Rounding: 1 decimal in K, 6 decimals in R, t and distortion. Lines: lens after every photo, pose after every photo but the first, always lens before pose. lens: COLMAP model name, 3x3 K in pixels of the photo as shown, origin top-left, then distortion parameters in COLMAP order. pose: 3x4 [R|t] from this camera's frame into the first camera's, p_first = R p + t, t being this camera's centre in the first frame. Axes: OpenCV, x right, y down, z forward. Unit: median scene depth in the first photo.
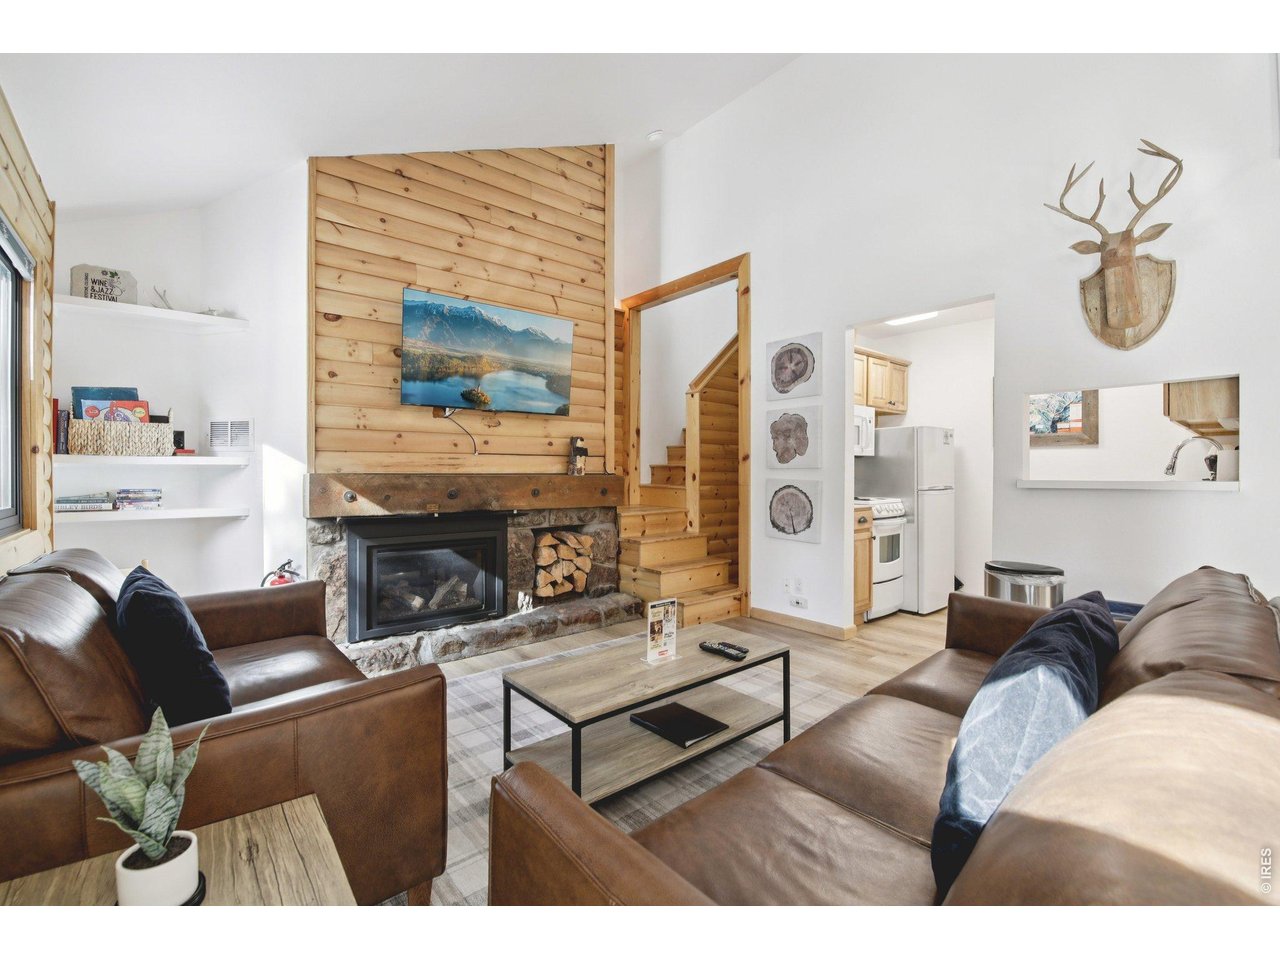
lens RADIAL K [[552.3, 0, 640.8], [0, 552.3, 477.6], [0, 0, 1]] dist [-0.022851, -0.001739]
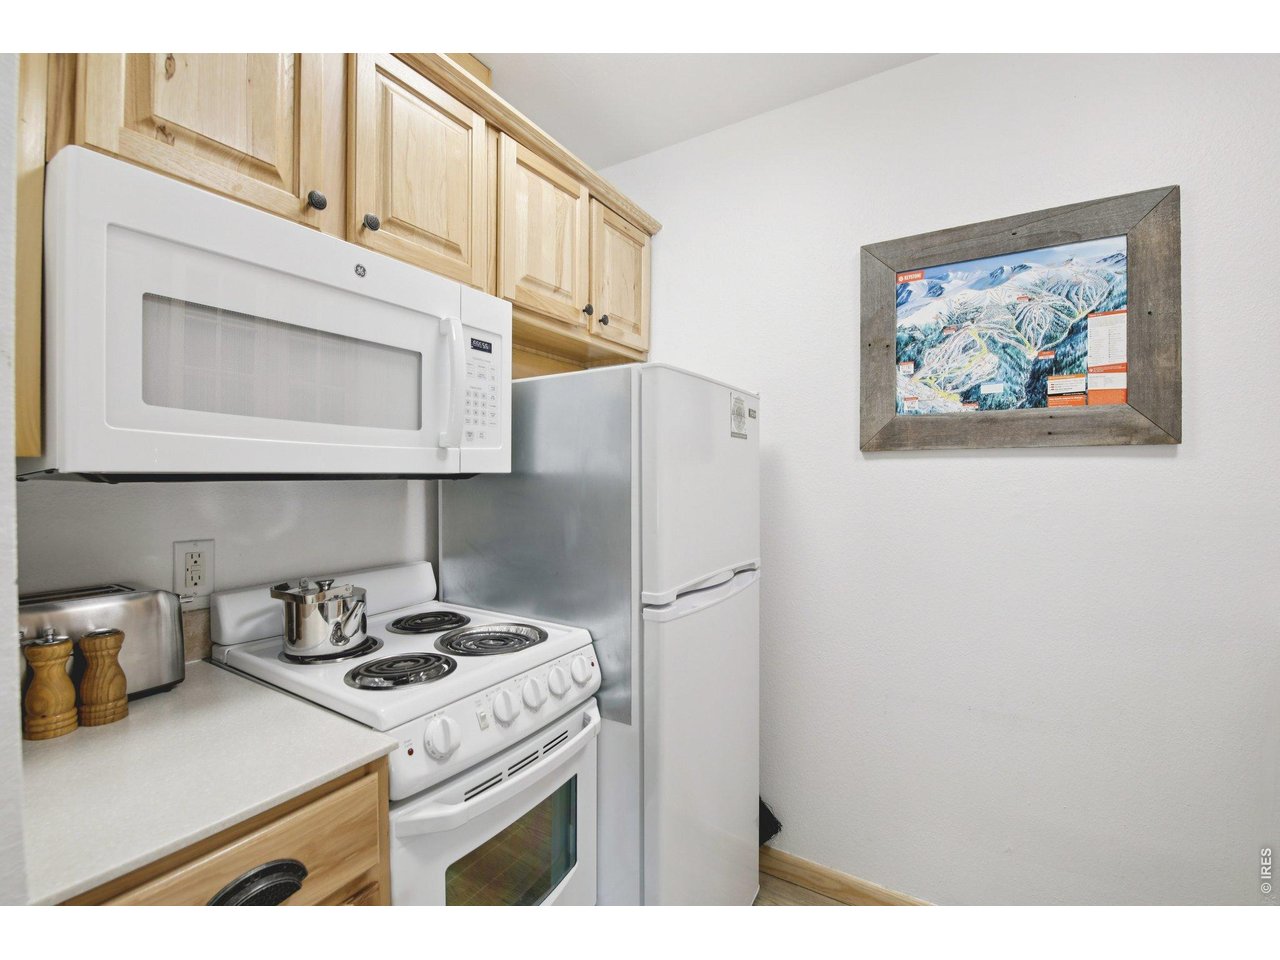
lens RADIAL K [[552.3, 0, 634.1], [0, 552.3, 484.5], [0, 0, 1]] dist [-0.022851, -0.001739]
pose [[0.956120, 0.000235, 0.292976, 0.440406], [-0.002080, 0.999980, 0.005986, -0.038056], [-0.292969, -0.006332, 0.956101, 0.771712]]
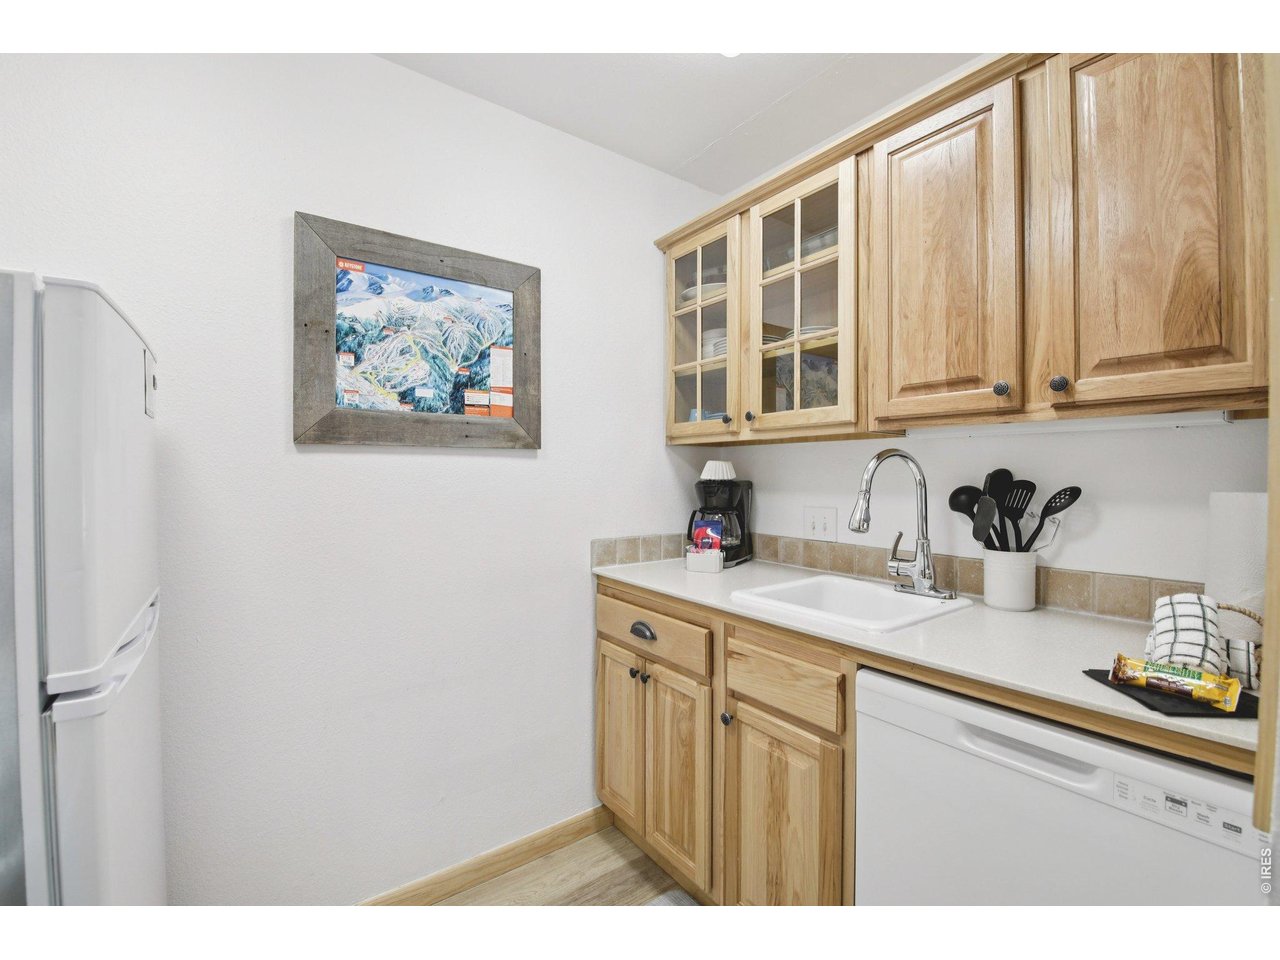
lens RADIAL K [[552.3, 0, 636.3], [0, 552.3, 476.0], [0, 0, 1]] dist [-0.022851, -0.001739]
pose [[0.072607, -0.003738, 0.997354, 0.383812], [0.005233, 0.999981, 0.003367, -0.039195], [-0.997347, 0.004974, 0.072625, 0.859434]]
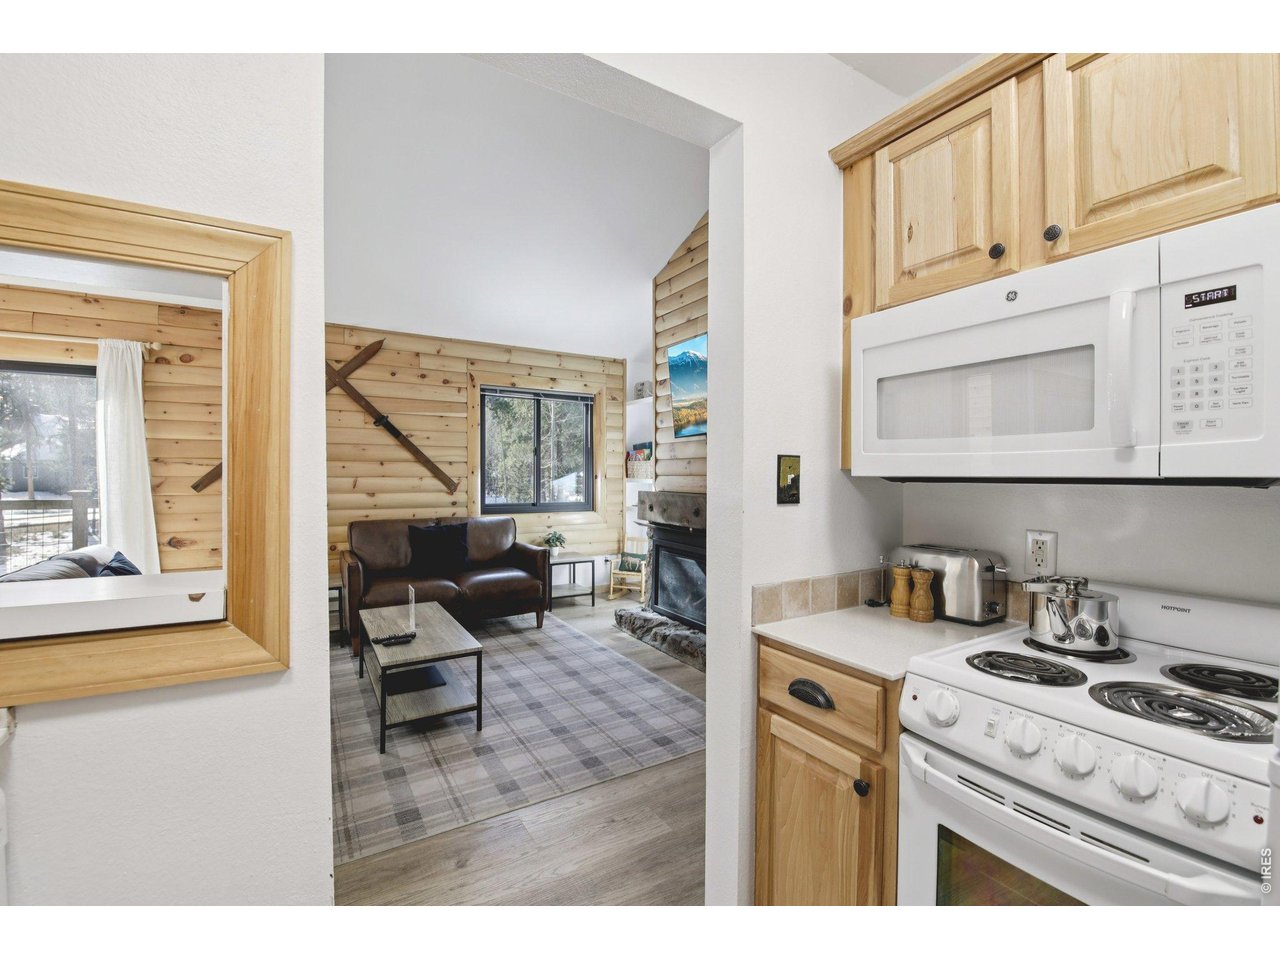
lens RADIAL K [[552.3, 0, 639.7], [0, 552.3, 483.1], [0, 0, 1]] dist [-0.022851, -0.001739]
pose [[-0.161978, 0.015800, -0.986668, 0.657649], [-0.012556, 0.999758, 0.018071, -0.040595], [0.986714, 0.015316, -0.161740, 0.884091]]
